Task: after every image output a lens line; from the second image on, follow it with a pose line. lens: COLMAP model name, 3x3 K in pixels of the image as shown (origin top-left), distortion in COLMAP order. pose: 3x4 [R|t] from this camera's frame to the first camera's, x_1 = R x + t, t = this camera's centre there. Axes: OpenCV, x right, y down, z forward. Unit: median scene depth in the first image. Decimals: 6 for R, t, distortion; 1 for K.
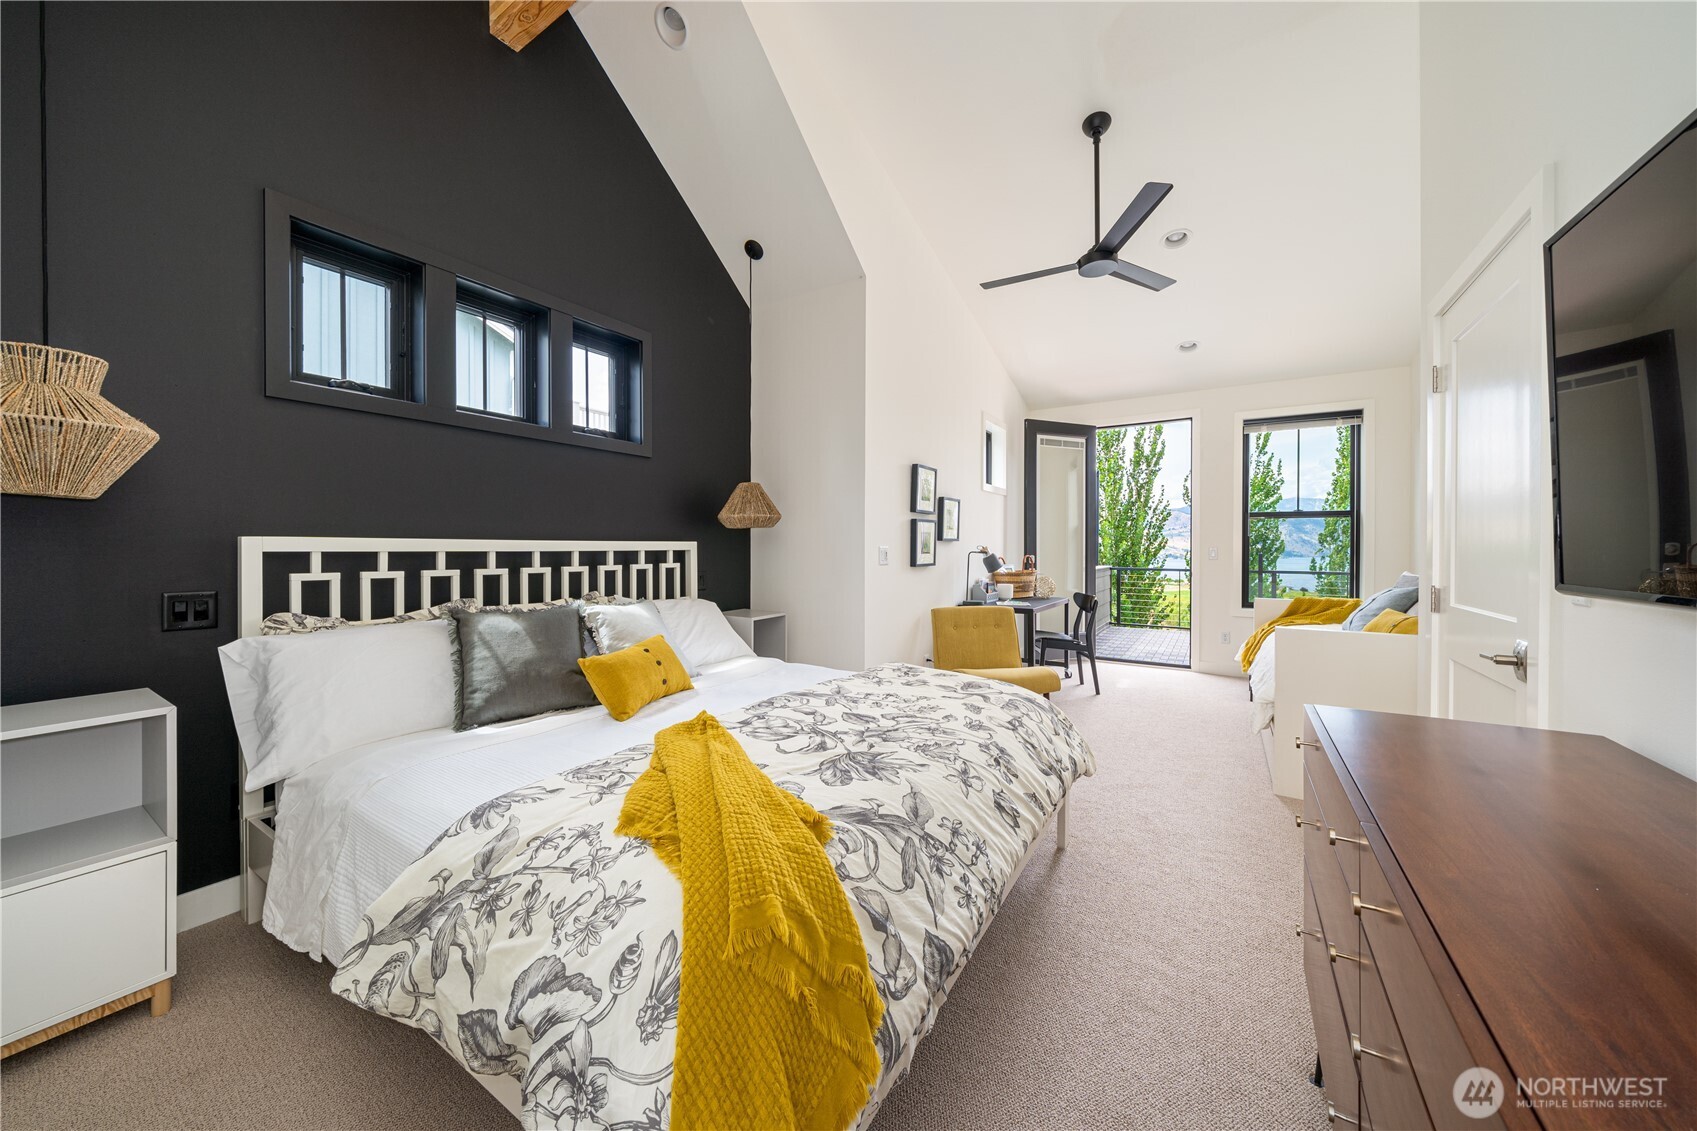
lens RADIAL K [[590.1, 0, 843.7], [0, 590.1, 559.4], [0, 0, 1]] dist [0.000556, 0.000019]
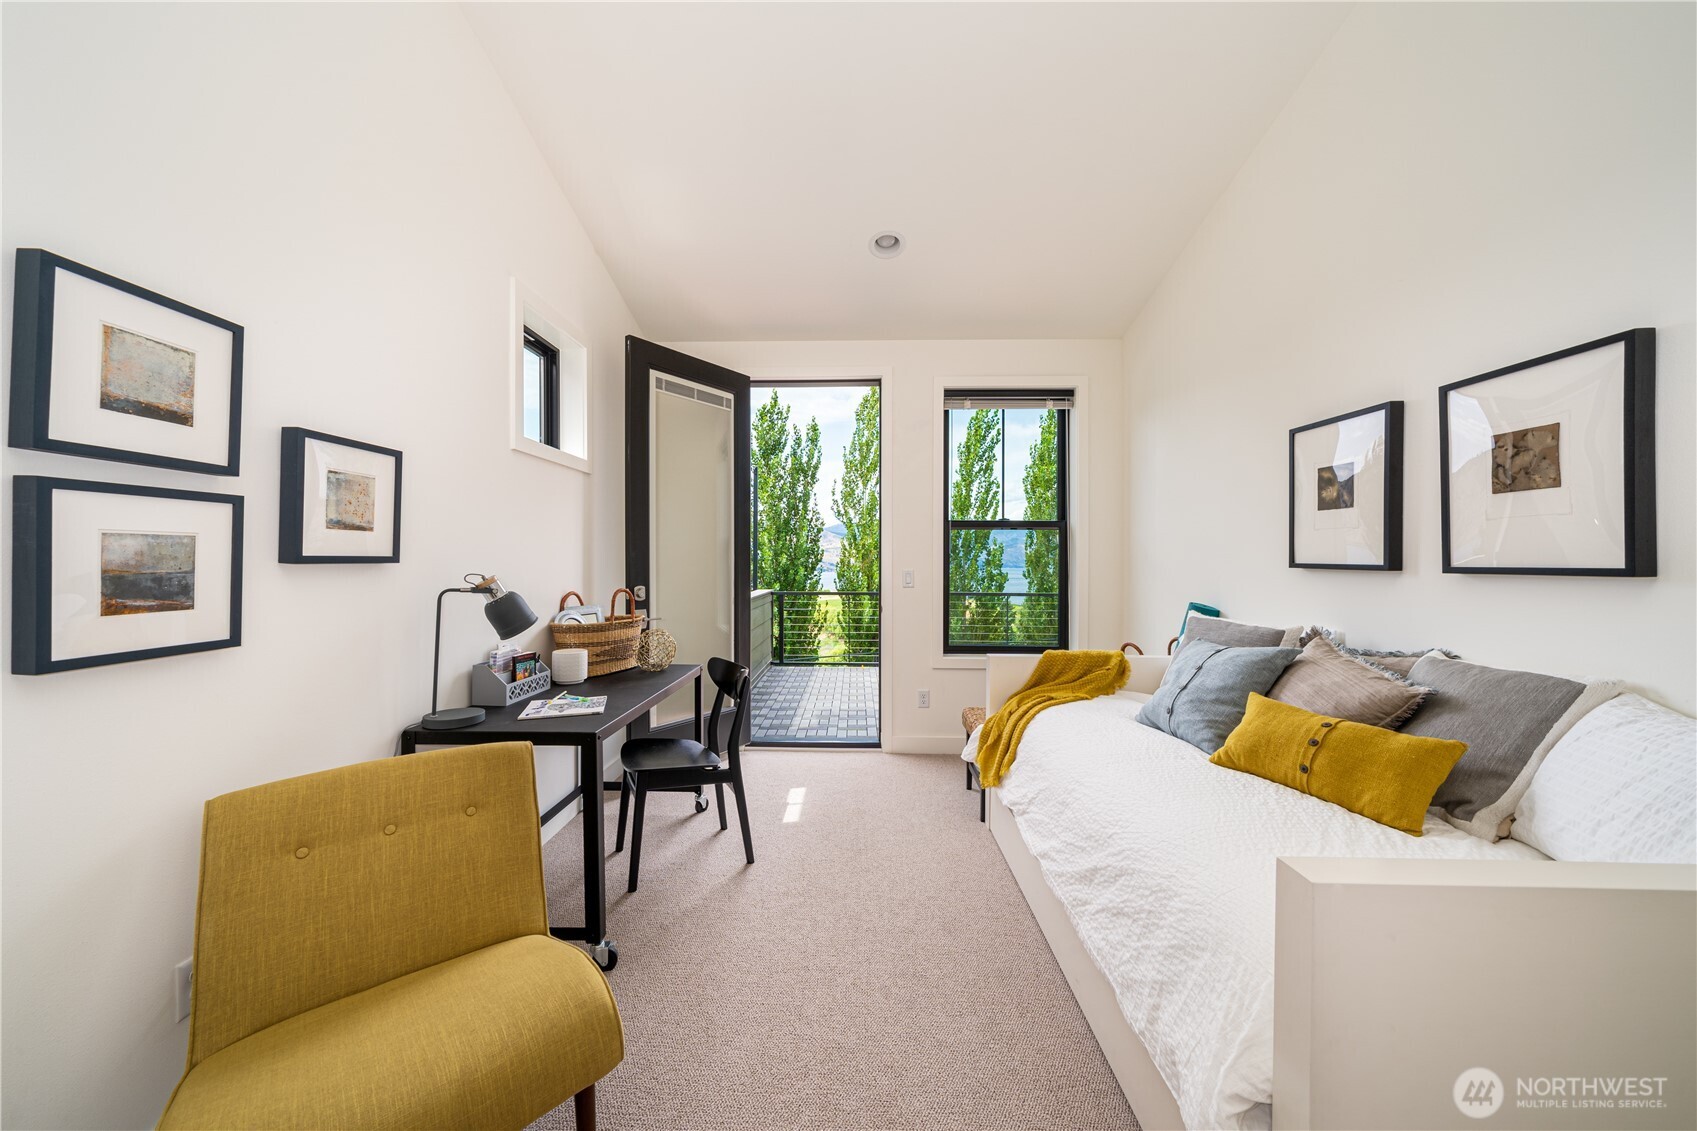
lens RADIAL K [[590.1, 0, 843.7], [0, 590.1, 559.4], [0, 0, 1]] dist [0.000556, 0.000019]
pose [[0.852991, 0.002956, 0.521917, 0.204078], [0.006777, 0.999837, -0.016738, -0.021248], [-0.521881, 0.017814, 0.852832, 0.455721]]
